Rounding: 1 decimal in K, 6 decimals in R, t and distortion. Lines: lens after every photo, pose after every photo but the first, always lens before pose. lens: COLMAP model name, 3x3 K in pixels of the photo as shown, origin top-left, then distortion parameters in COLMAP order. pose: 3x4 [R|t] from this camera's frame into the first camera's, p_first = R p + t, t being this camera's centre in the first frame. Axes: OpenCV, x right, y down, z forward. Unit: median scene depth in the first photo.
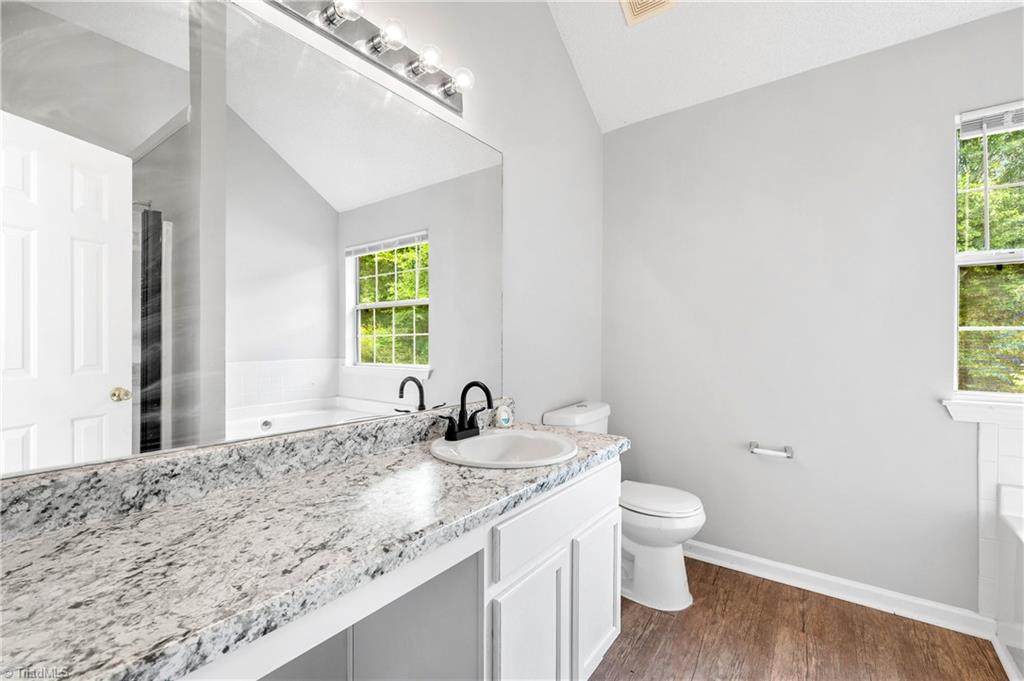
lens RADIAL K [[440.7, 0, 514.7], [0, 440.7, 340.9], [0, 0, 1]] dist [-0.003768, 0.000060]
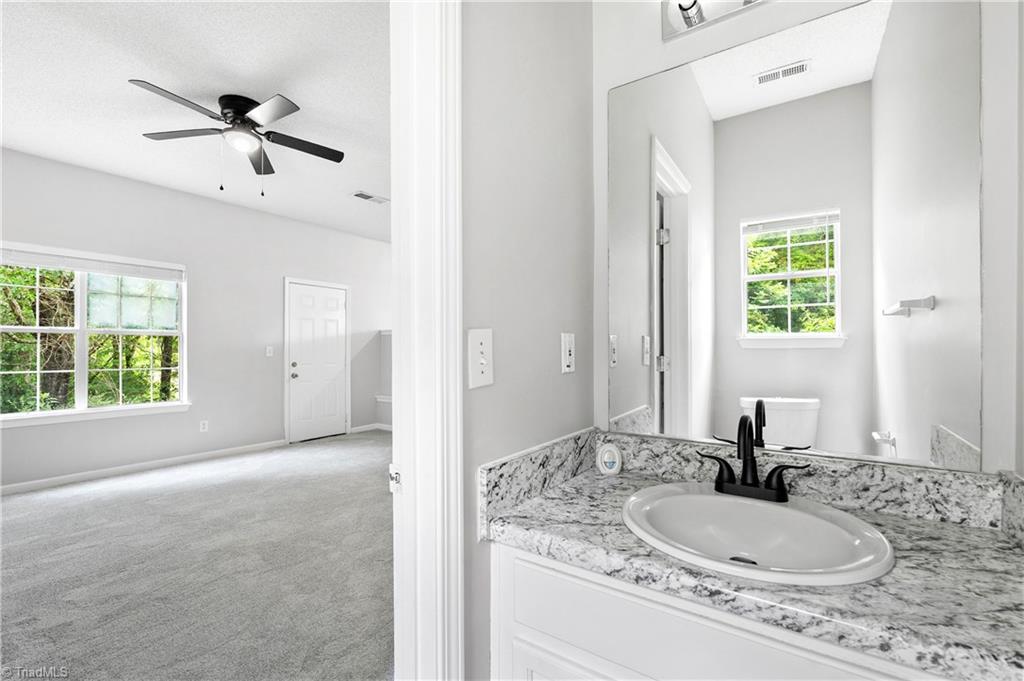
lens RADIAL K [[440.7, 0, 509.0], [0, 440.7, 345.7], [0, 0, 1]] dist [-0.003768, 0.000060]
pose [[0.024083, -0.018093, -0.999546, 0.140944], [0.000140, 0.999836, -0.018095, 0.000297], [0.999710, 0.000295, 0.024081, 0.150441]]
